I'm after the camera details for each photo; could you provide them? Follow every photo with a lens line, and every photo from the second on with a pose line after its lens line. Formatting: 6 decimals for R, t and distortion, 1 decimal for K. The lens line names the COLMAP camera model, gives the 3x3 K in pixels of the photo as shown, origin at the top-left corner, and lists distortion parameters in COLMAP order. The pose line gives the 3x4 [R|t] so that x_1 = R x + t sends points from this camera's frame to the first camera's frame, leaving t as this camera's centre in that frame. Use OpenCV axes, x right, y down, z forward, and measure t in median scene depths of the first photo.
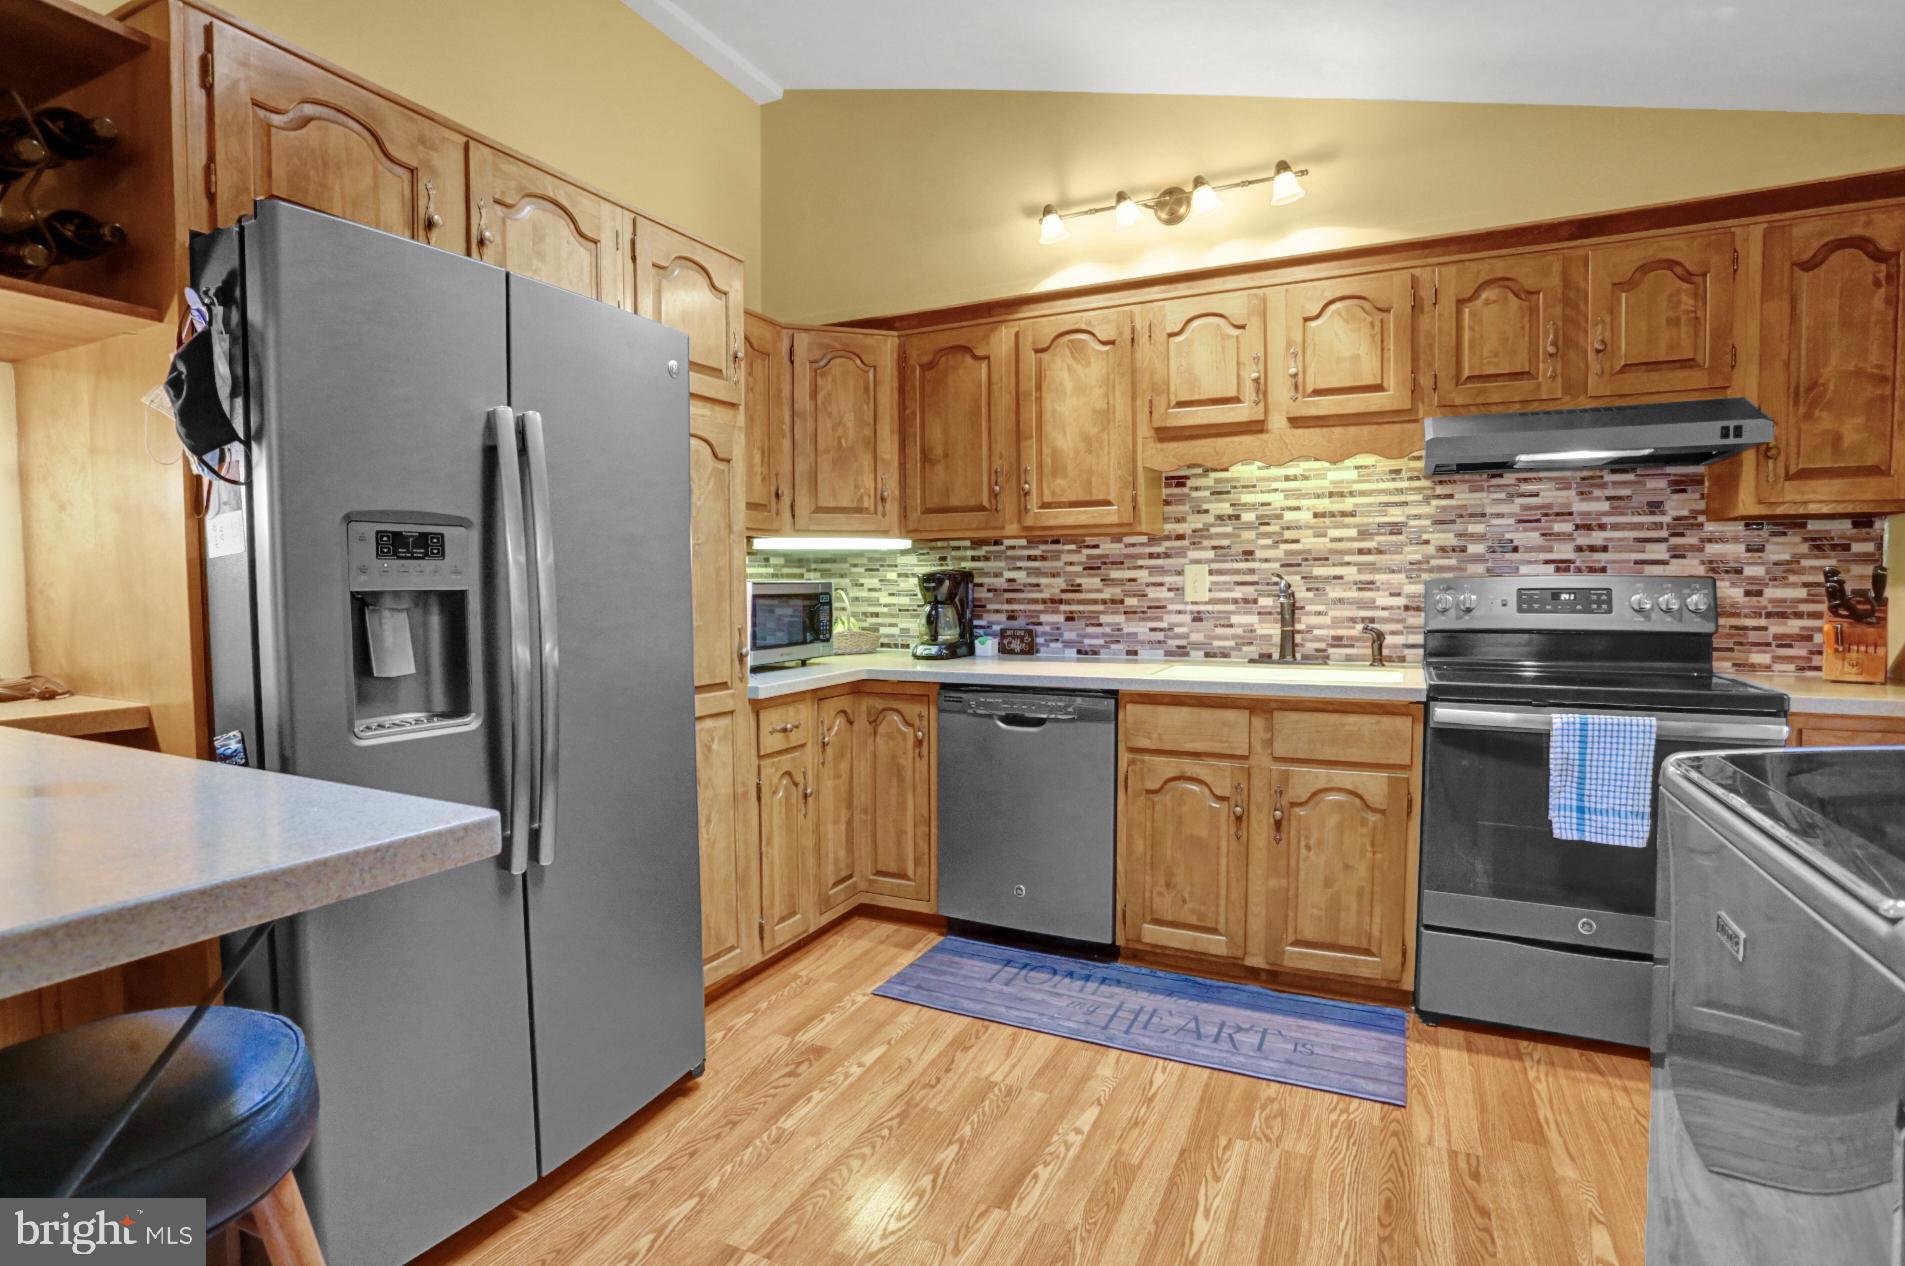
lens RADIAL K [[943.4, 0, 948.5], [0, 943.4, 645.2], [0, 0, 1]] dist [-0.074008, 0.031059]
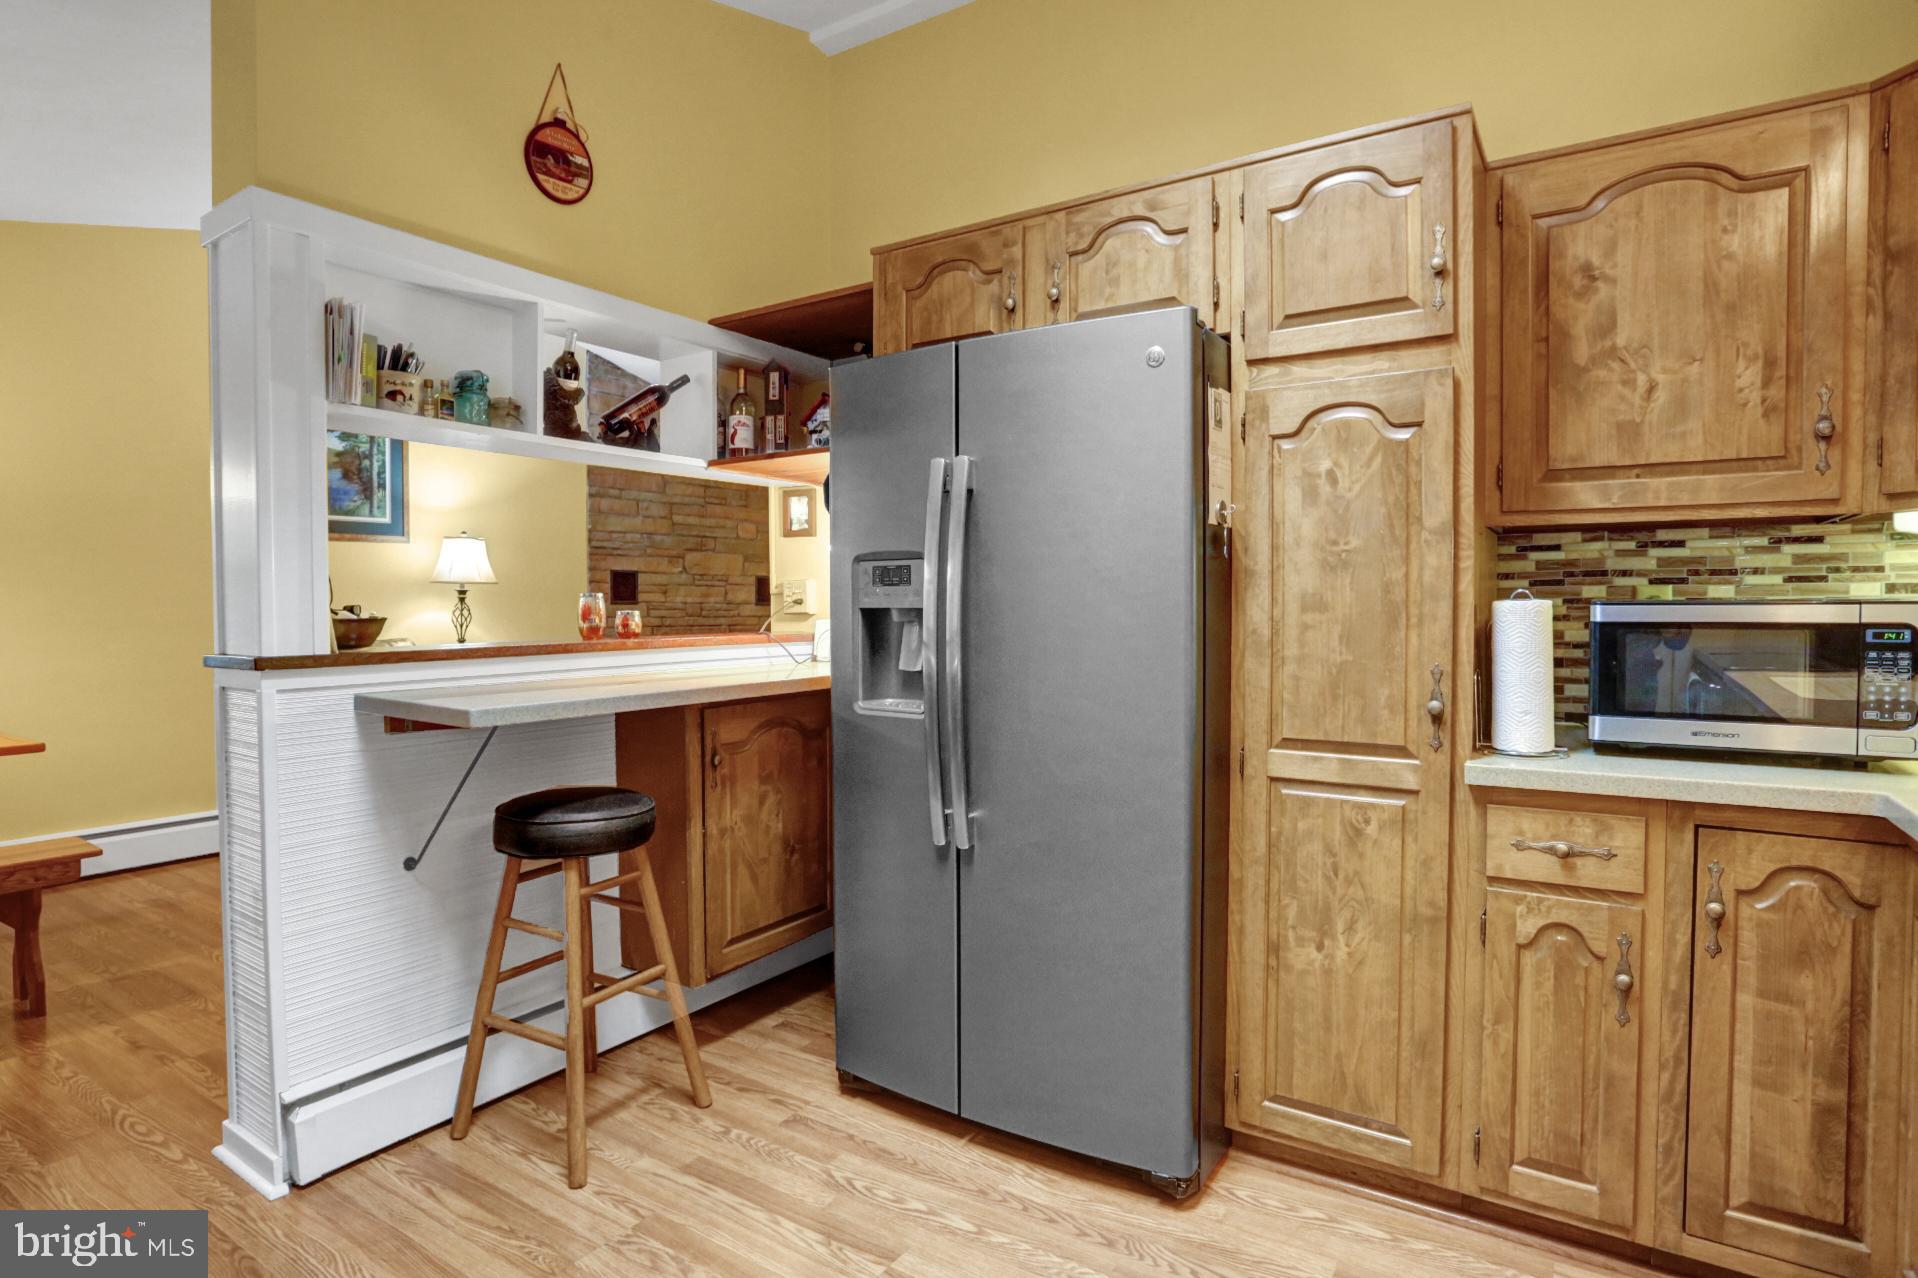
lens RADIAL K [[1003.2, 0, 945.2], [0, 1003.2, 629.3], [0, 0, 1]] dist [-0.063924, 0.027590]
pose [[-0.140886, 0.032329, -0.989498, 0.468662], [-0.061502, 0.997251, 0.041339, -0.049011], [0.988114, 0.066680, -0.138511, 0.671830]]
